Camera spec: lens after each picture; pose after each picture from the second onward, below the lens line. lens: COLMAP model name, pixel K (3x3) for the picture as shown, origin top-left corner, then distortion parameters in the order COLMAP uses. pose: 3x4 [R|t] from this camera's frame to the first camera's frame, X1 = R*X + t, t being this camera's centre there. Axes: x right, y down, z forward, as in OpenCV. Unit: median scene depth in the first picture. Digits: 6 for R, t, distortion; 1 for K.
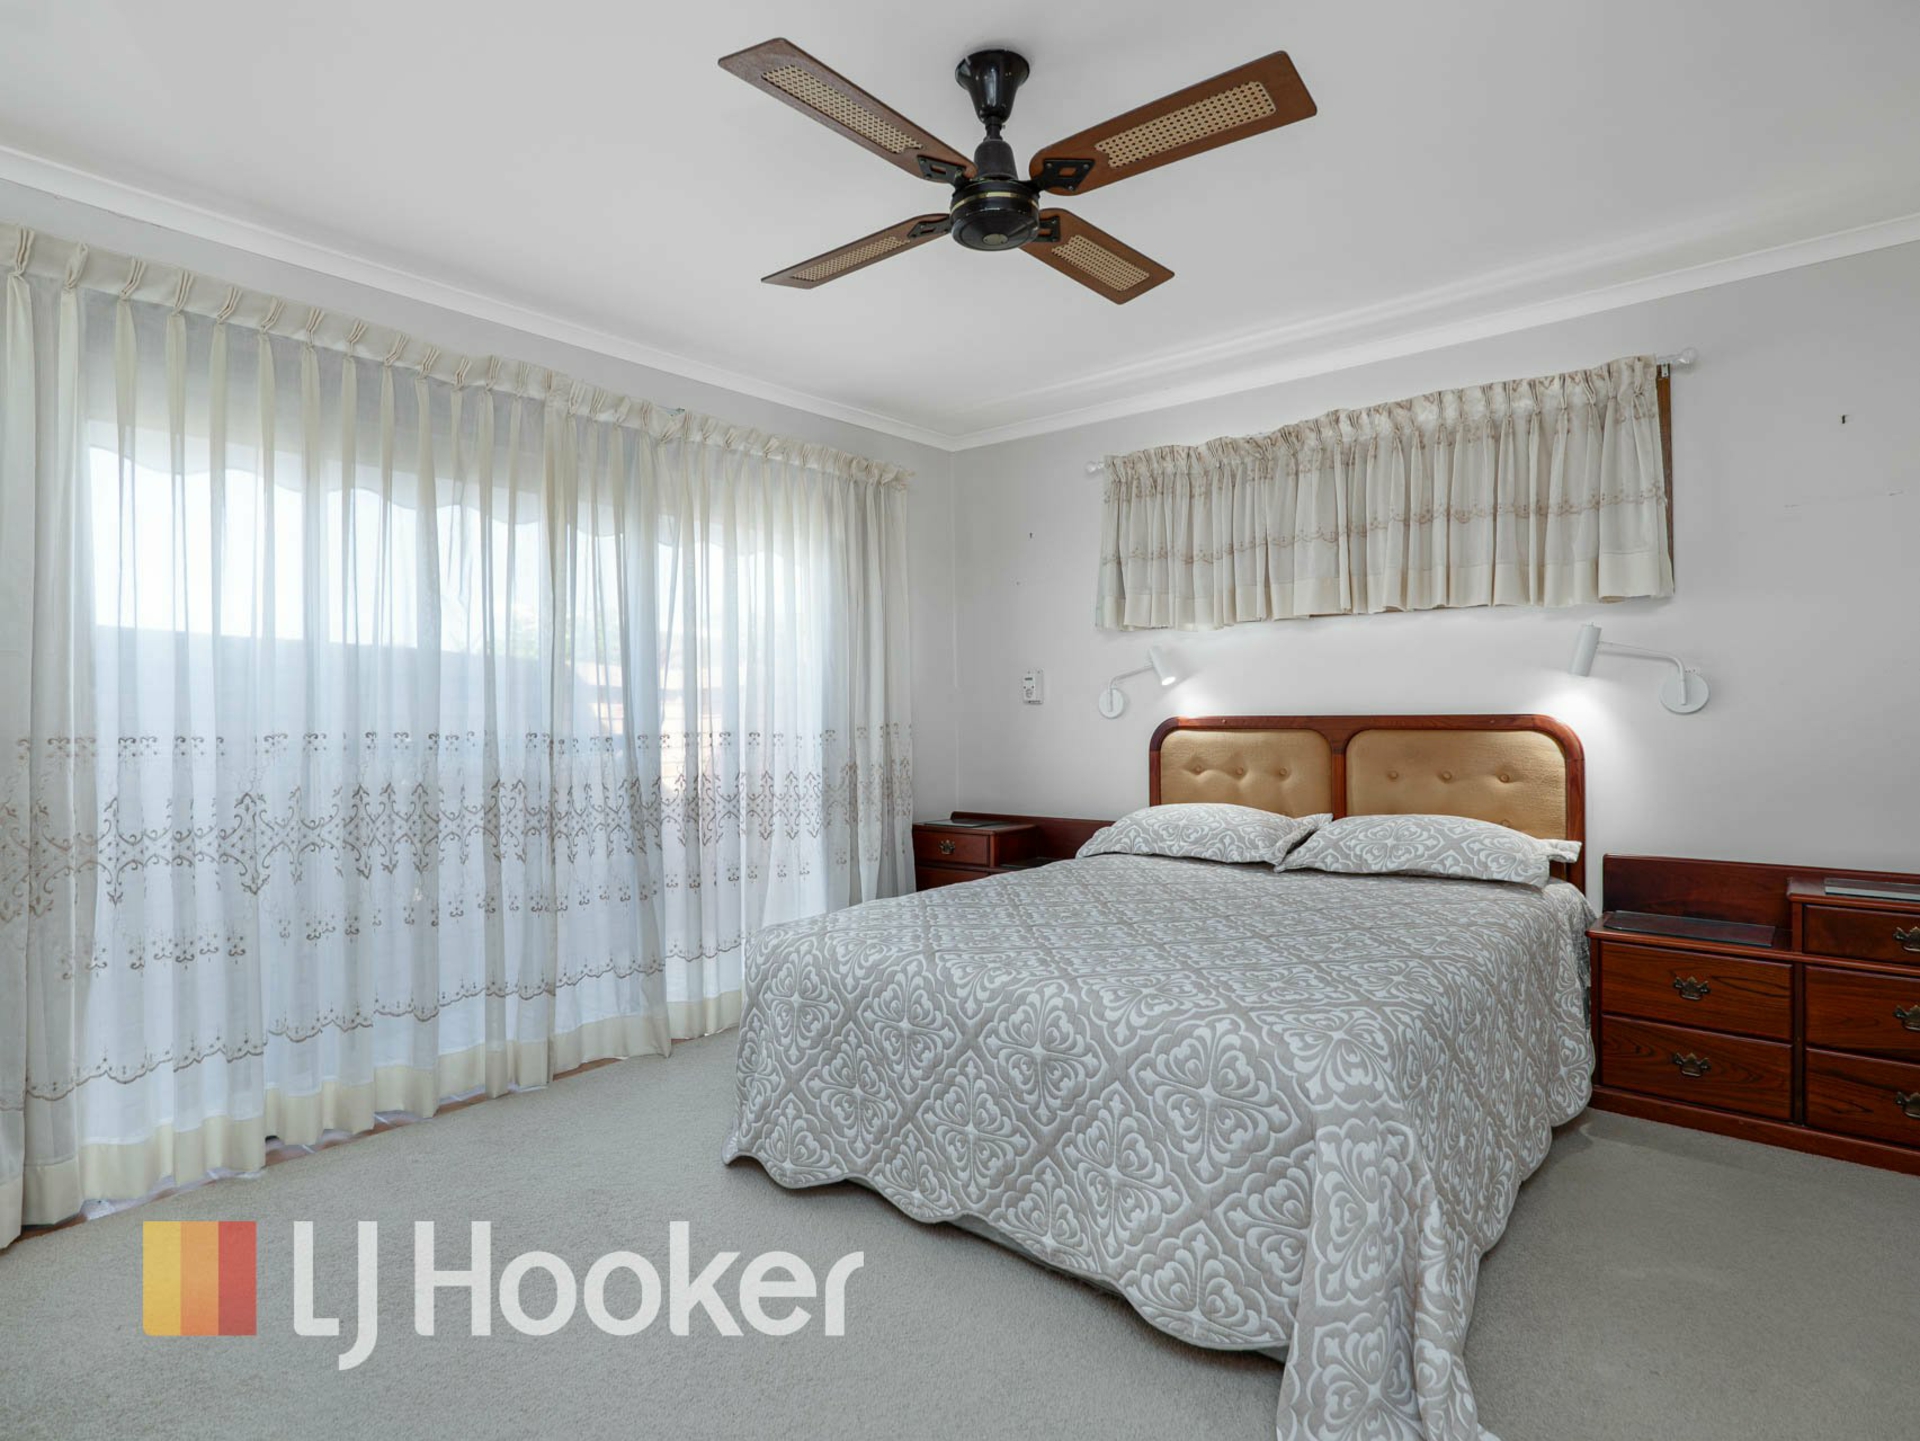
lens RADIAL K [[1037.9, 0, 960.0], [0, 1037.9, 720.5], [0, 0, 1]] dist [-0.038203, -0.000209]
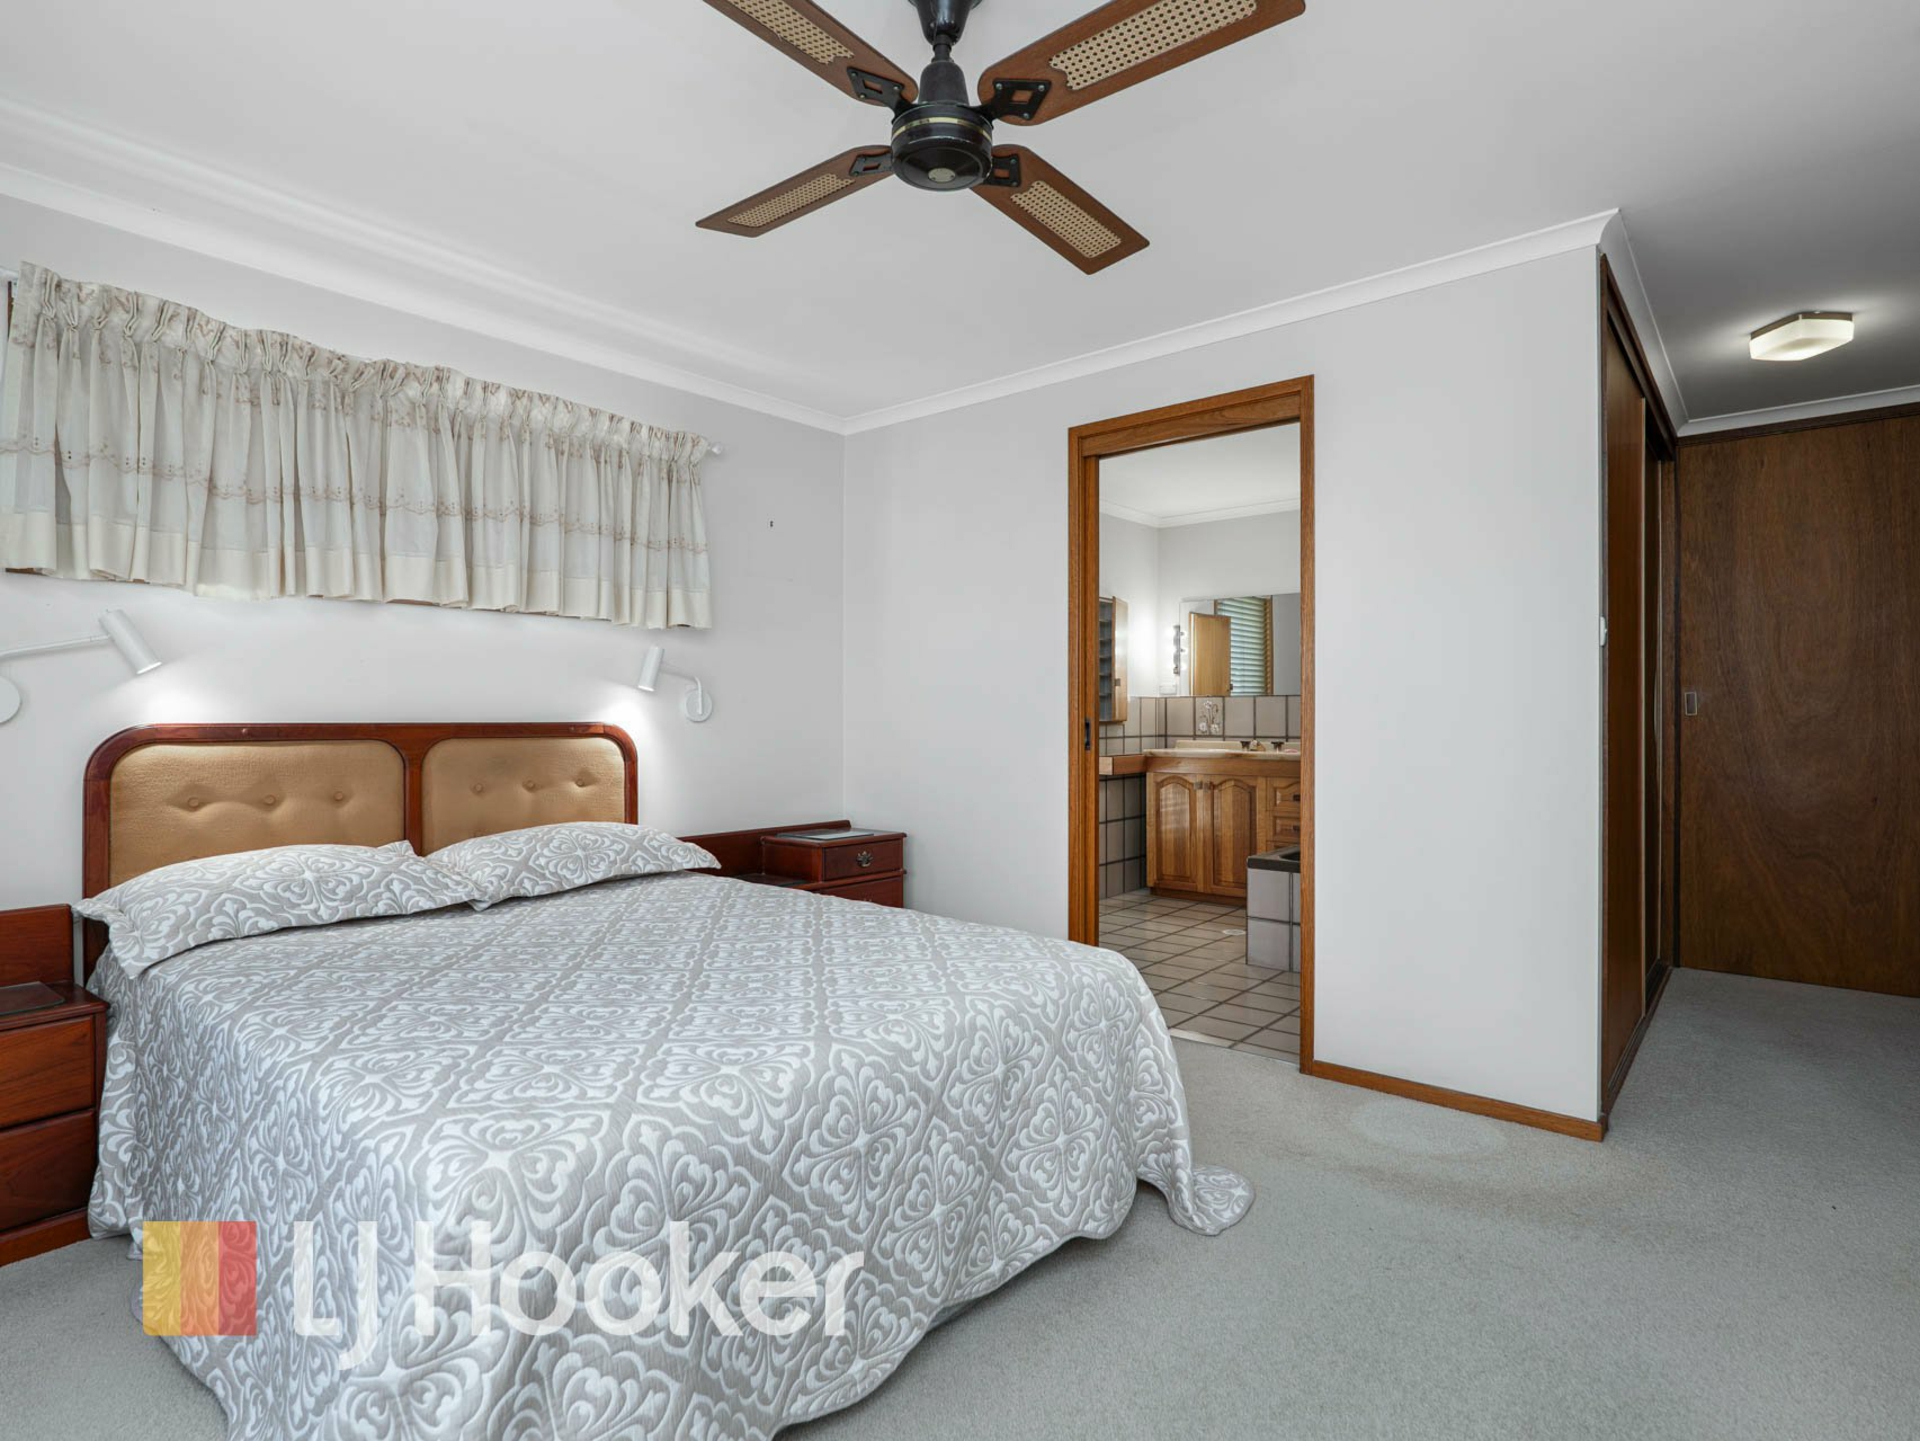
lens RADIAL K [[1014.0, 0, 958.9], [0, 1014.0, 722.7], [0, 0, 1]] dist [-0.012203, -0.000763]
pose [[-0.008257, 0.004103, 0.999957, -0.514250], [0.005671, 0.999976, -0.004056, 0.000936], [-0.999950, 0.005638, -0.008280, 0.621587]]
